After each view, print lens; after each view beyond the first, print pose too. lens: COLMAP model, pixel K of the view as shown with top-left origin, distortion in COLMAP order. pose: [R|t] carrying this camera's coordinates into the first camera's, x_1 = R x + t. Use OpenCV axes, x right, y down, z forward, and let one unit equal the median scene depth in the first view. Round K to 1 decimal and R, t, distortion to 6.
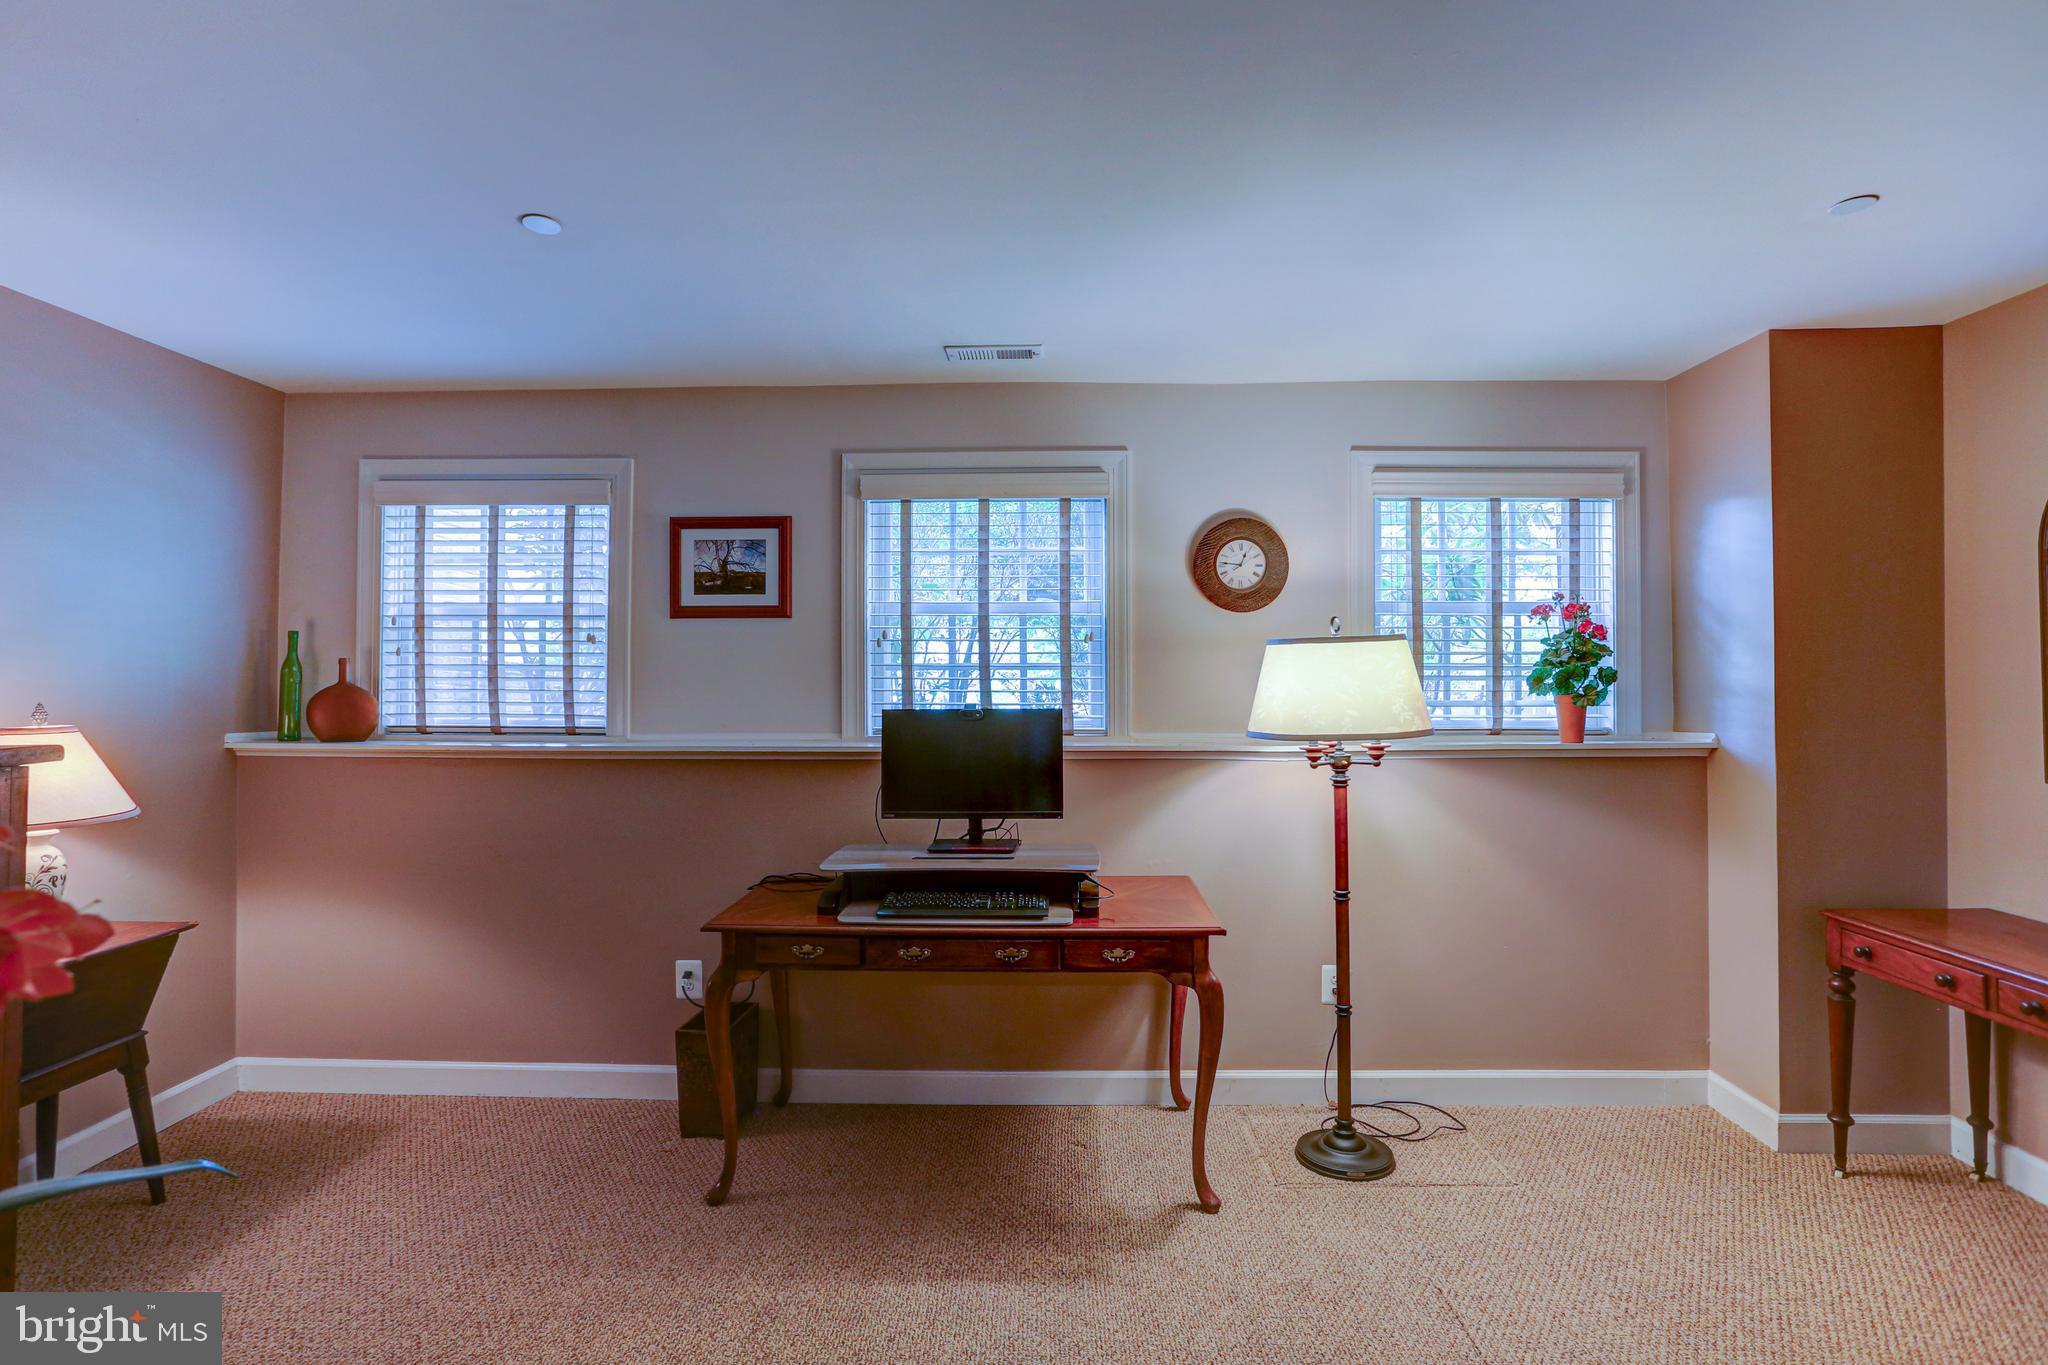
lens RADIAL K [[1009.9, 0, 1017.1], [0, 1009.9, 666.4], [0, 0, 1]] dist [-0.048151, 0.037722]
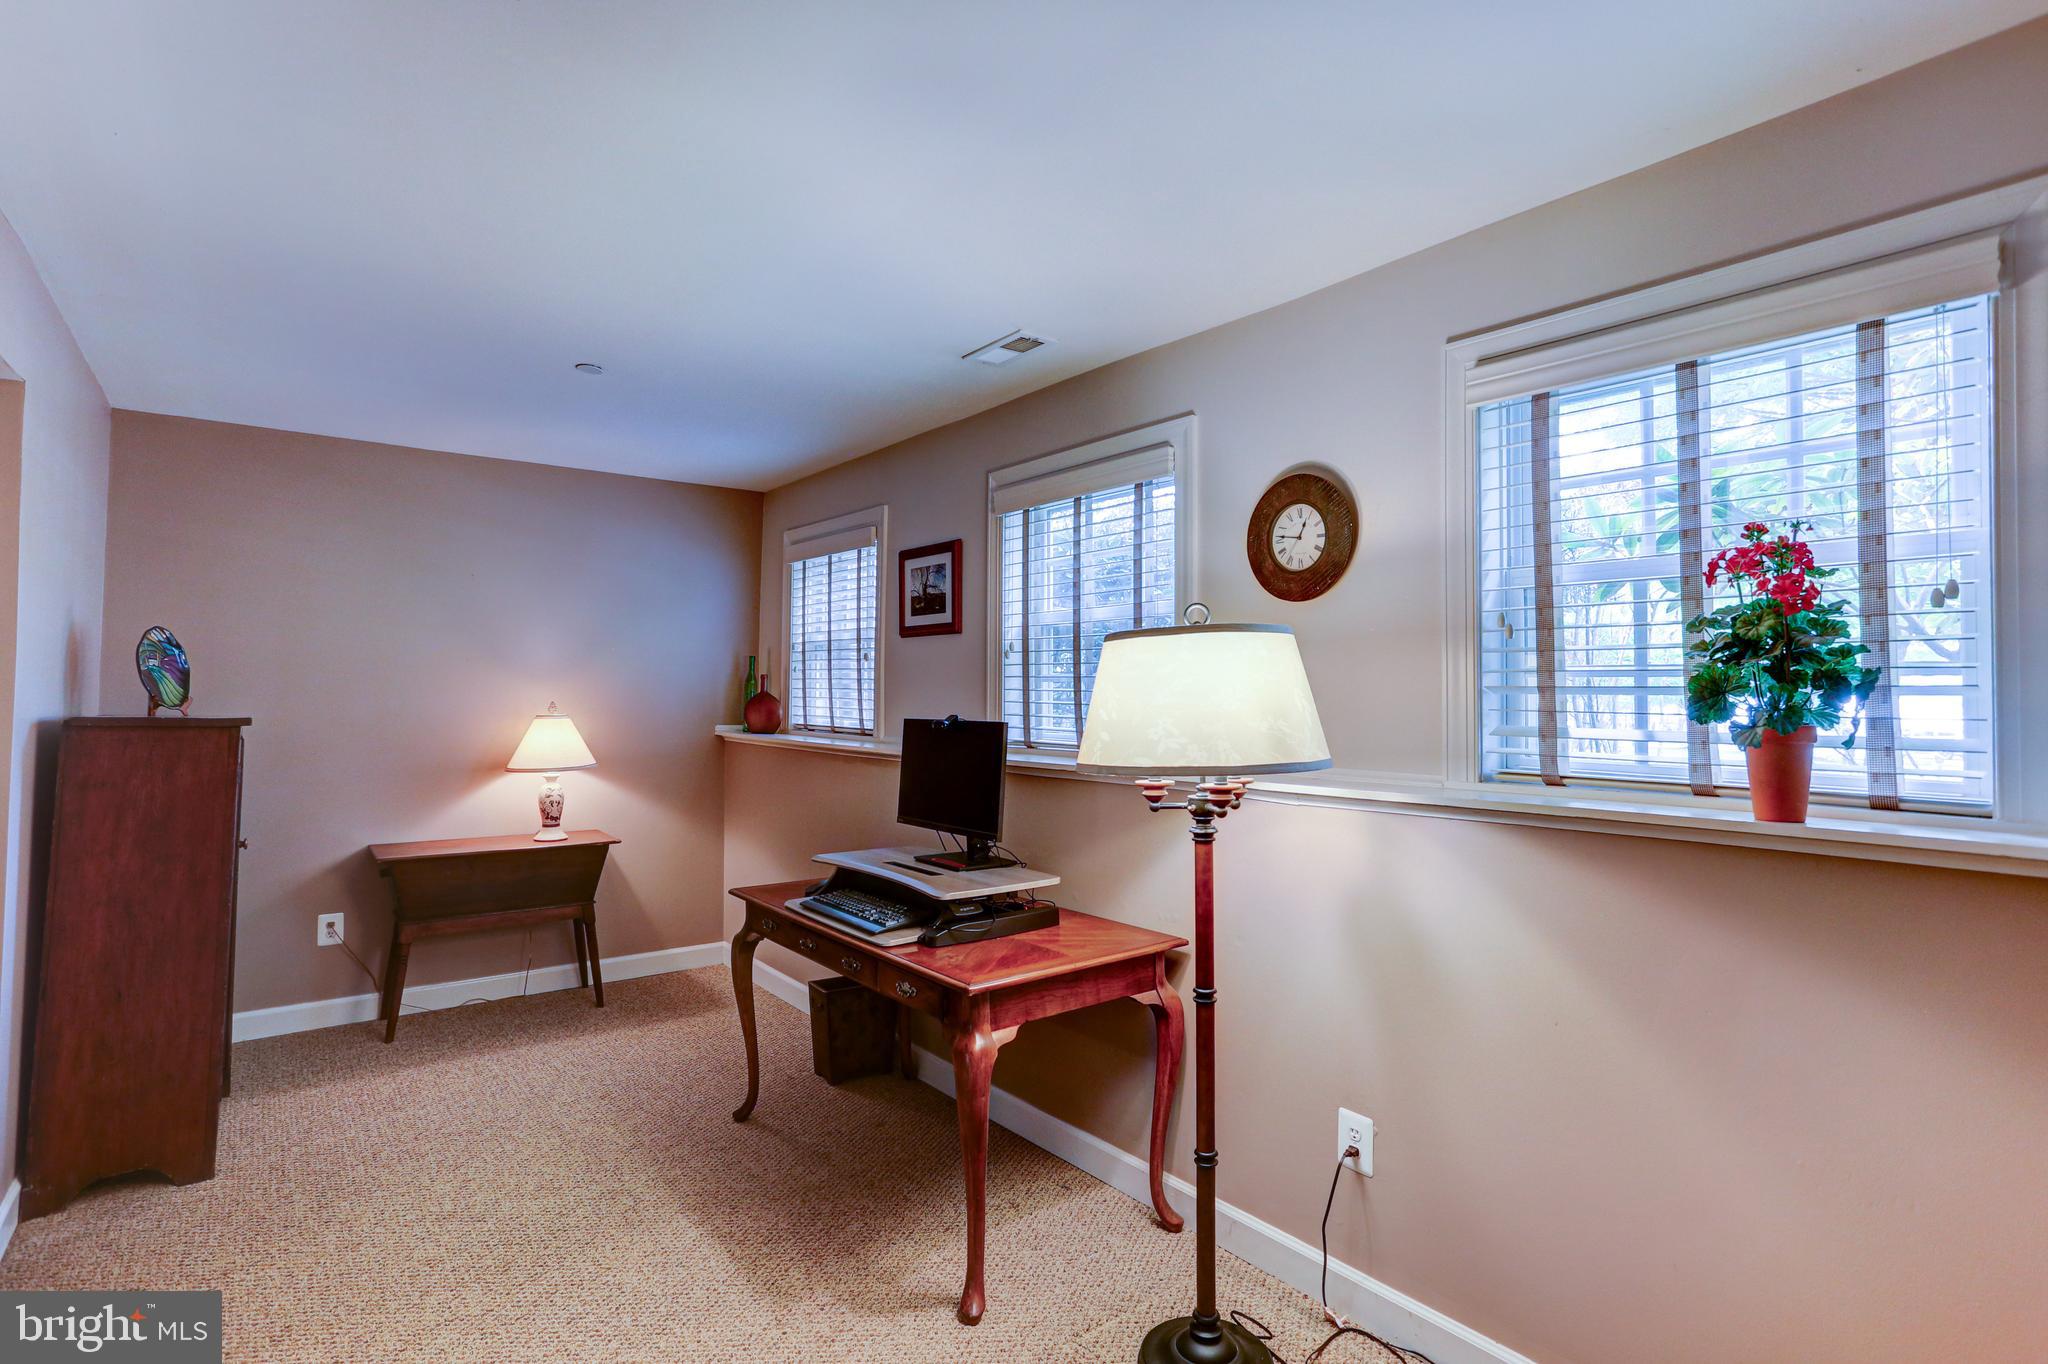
lens RADIAL K [[1009.9, 0, 1017.1], [0, 1009.9, 665.9], [0, 0, 1]] dist [-0.048151, 0.037722]
pose [[0.635354, -0.016223, -0.772051, 0.653857], [0.005110, 0.999846, -0.016805, 0.005134], [0.772204, 0.006732, 0.635339, 0.366330]]
